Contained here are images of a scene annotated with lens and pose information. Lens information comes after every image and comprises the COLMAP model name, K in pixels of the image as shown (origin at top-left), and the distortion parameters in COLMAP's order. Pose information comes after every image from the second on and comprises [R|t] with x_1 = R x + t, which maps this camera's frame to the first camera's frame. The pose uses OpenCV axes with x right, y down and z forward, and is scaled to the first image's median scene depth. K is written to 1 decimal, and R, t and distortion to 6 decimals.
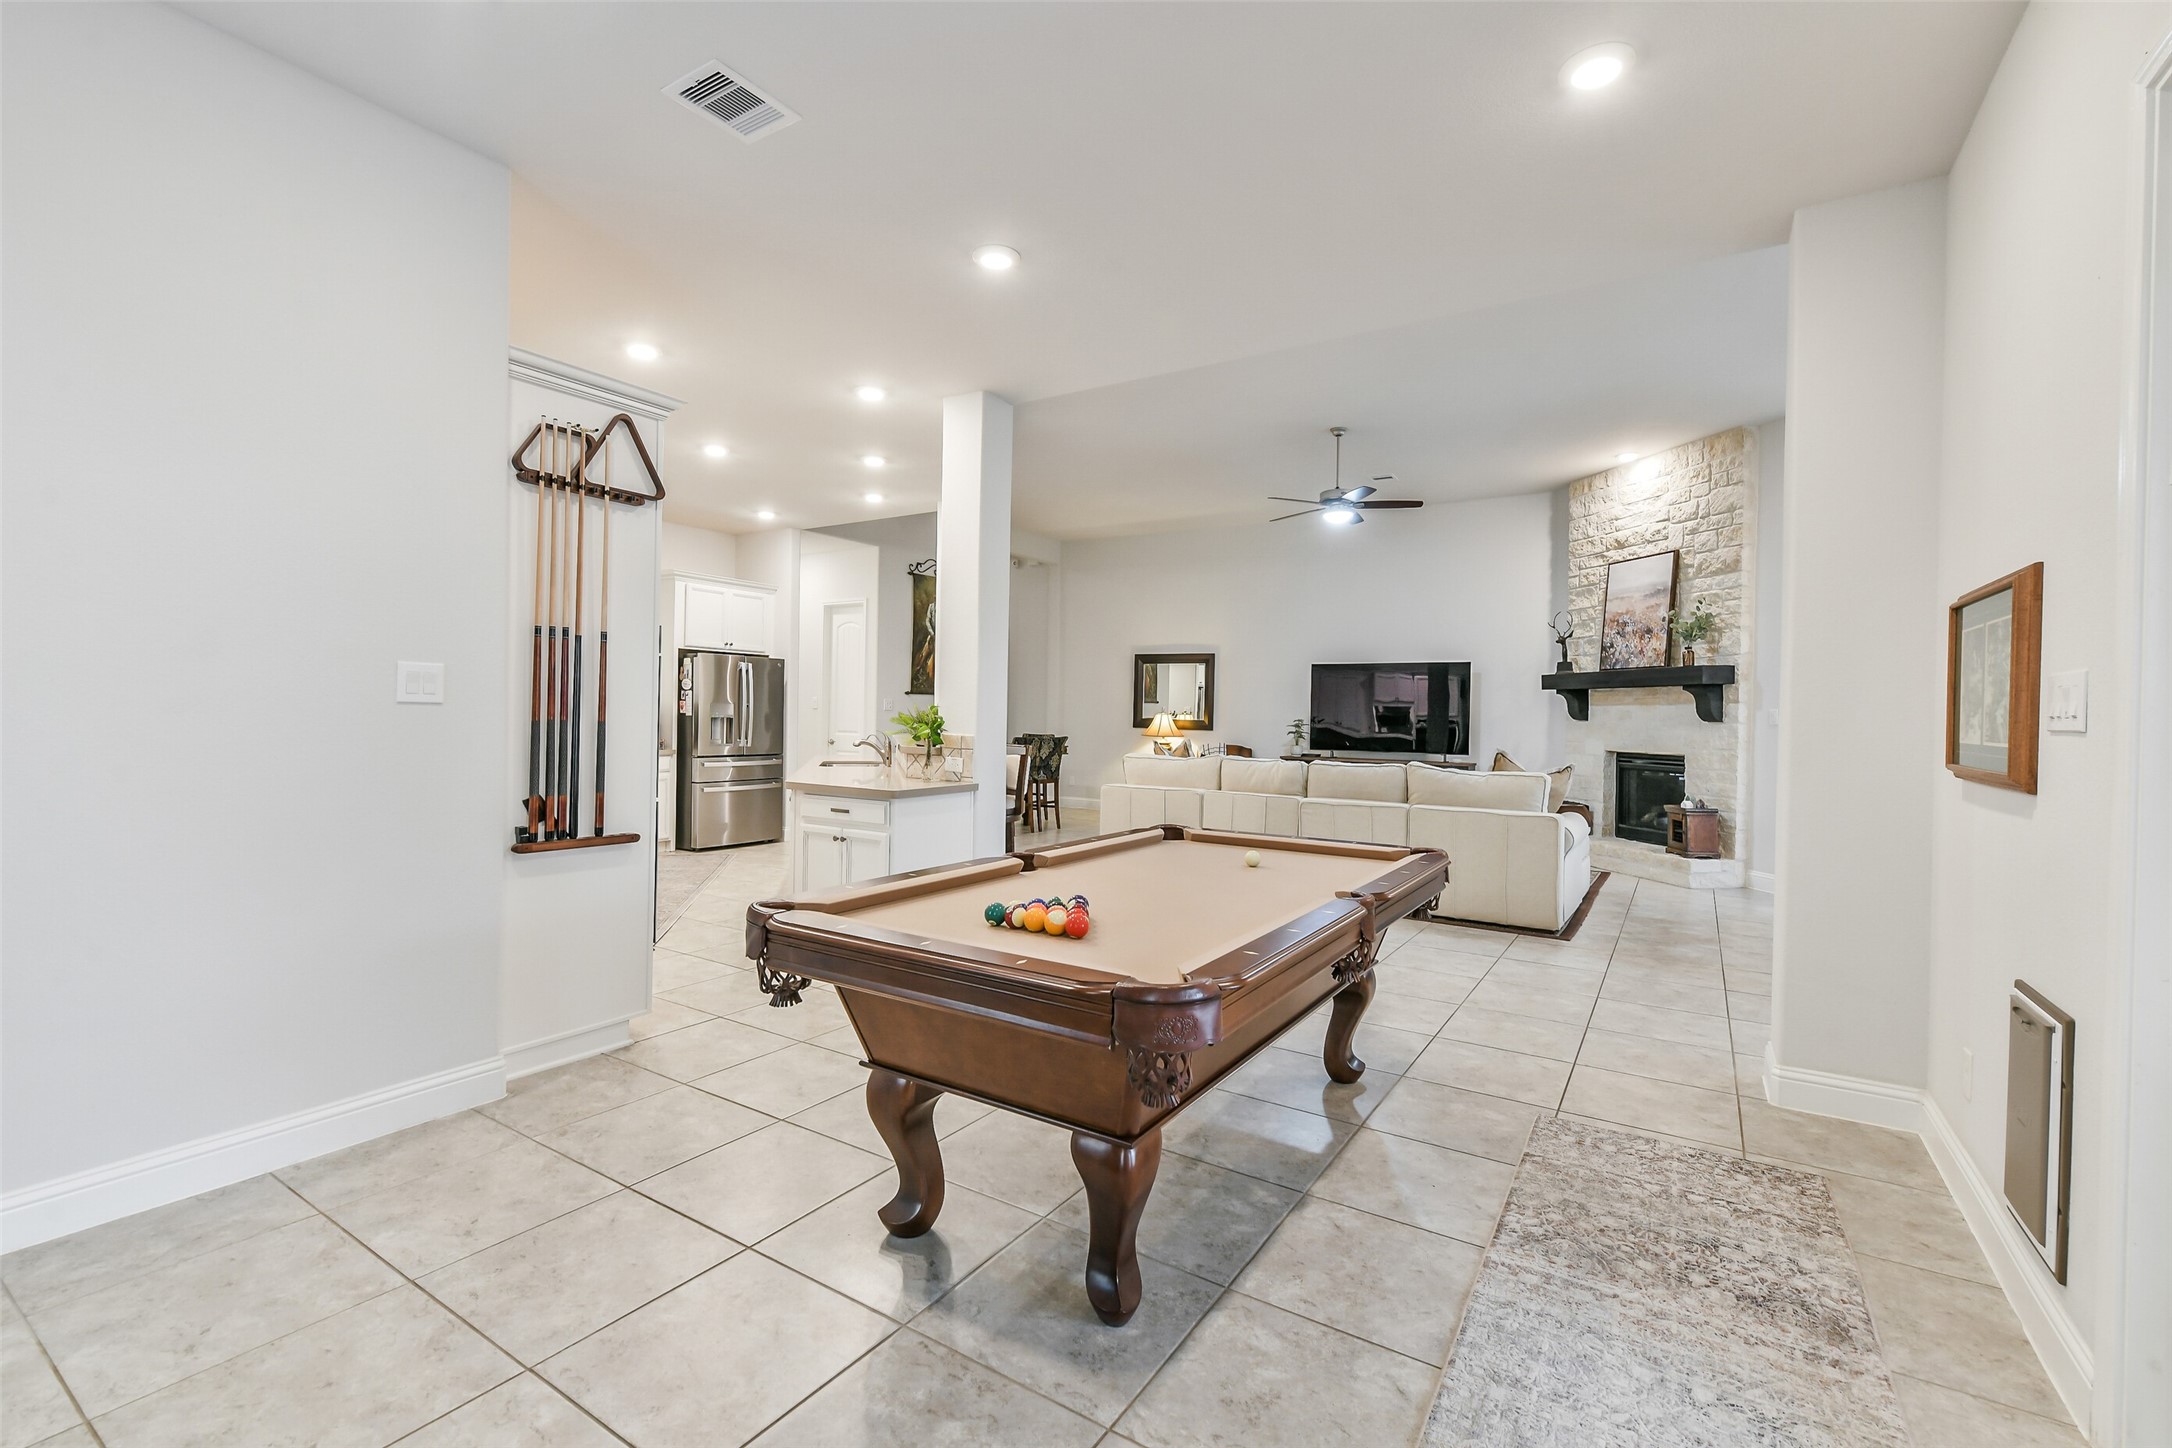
lens RADIAL K [[939.4, 0, 1087.7], [0, 939.4, 723.8], [0, 0, 1]] dist [0.000496, -0.001057]
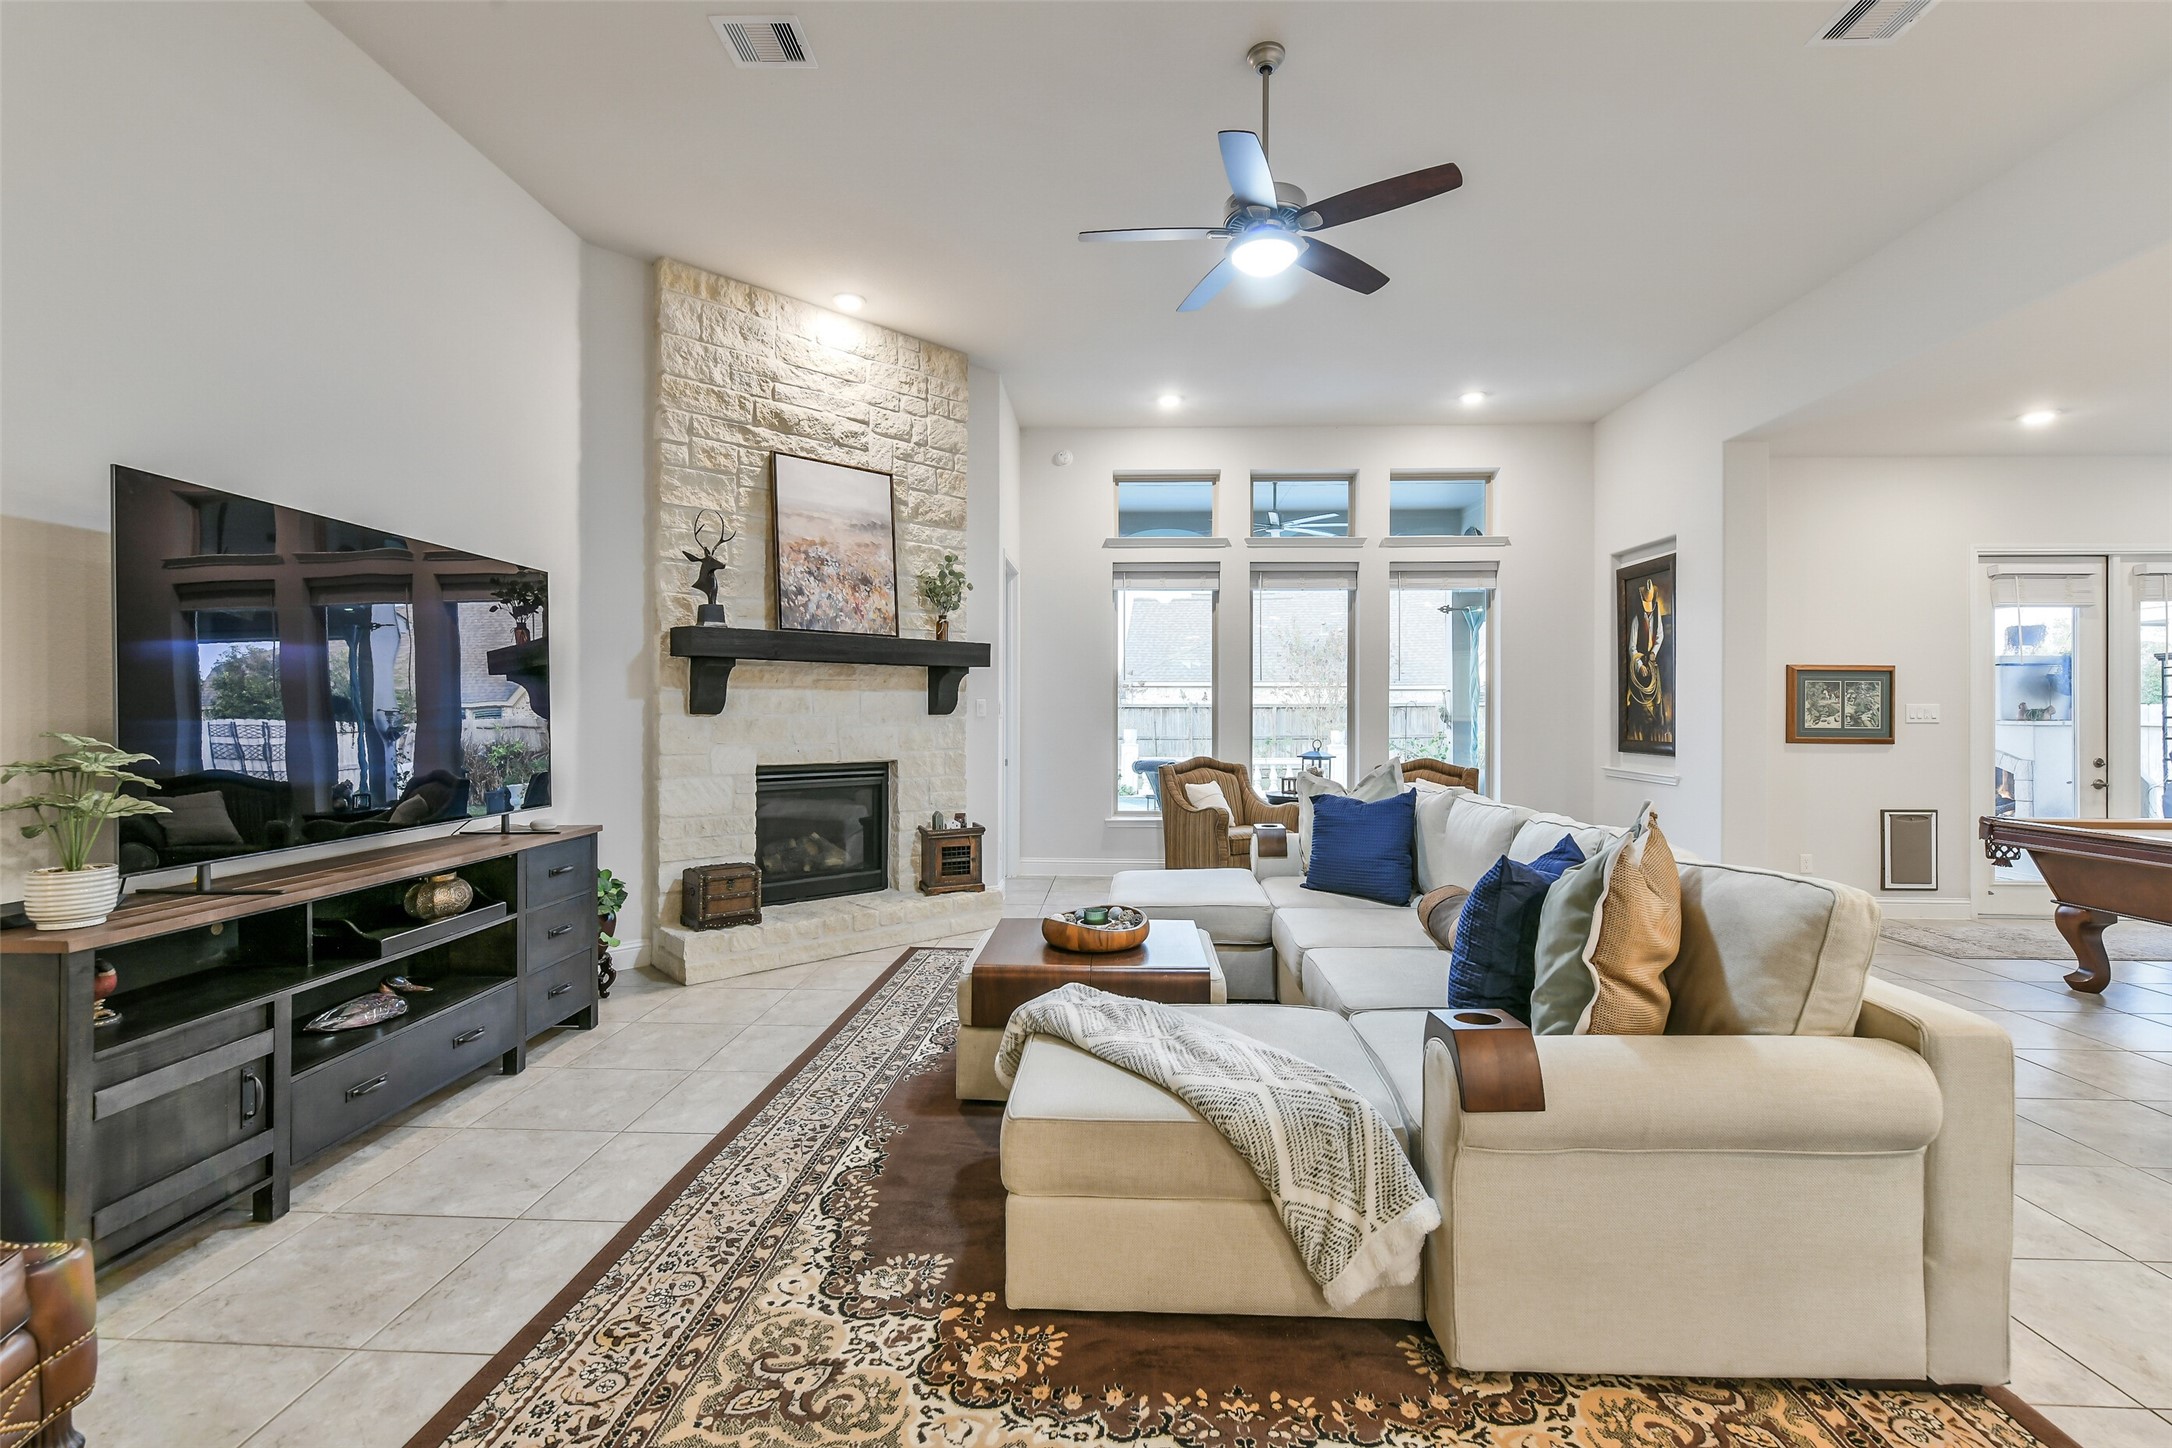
lens RADIAL K [[939.4, 0, 1087.2], [0, 939.4, 710.8], [0, 0, 1]] dist [0.000496, -0.001057]
pose [[-0.505927, -0.018381, 0.862381, -0.064857], [-0.004803, 0.999817, 0.018493, -0.018432], [-0.862563, 0.005214, -0.505923, 1.185605]]
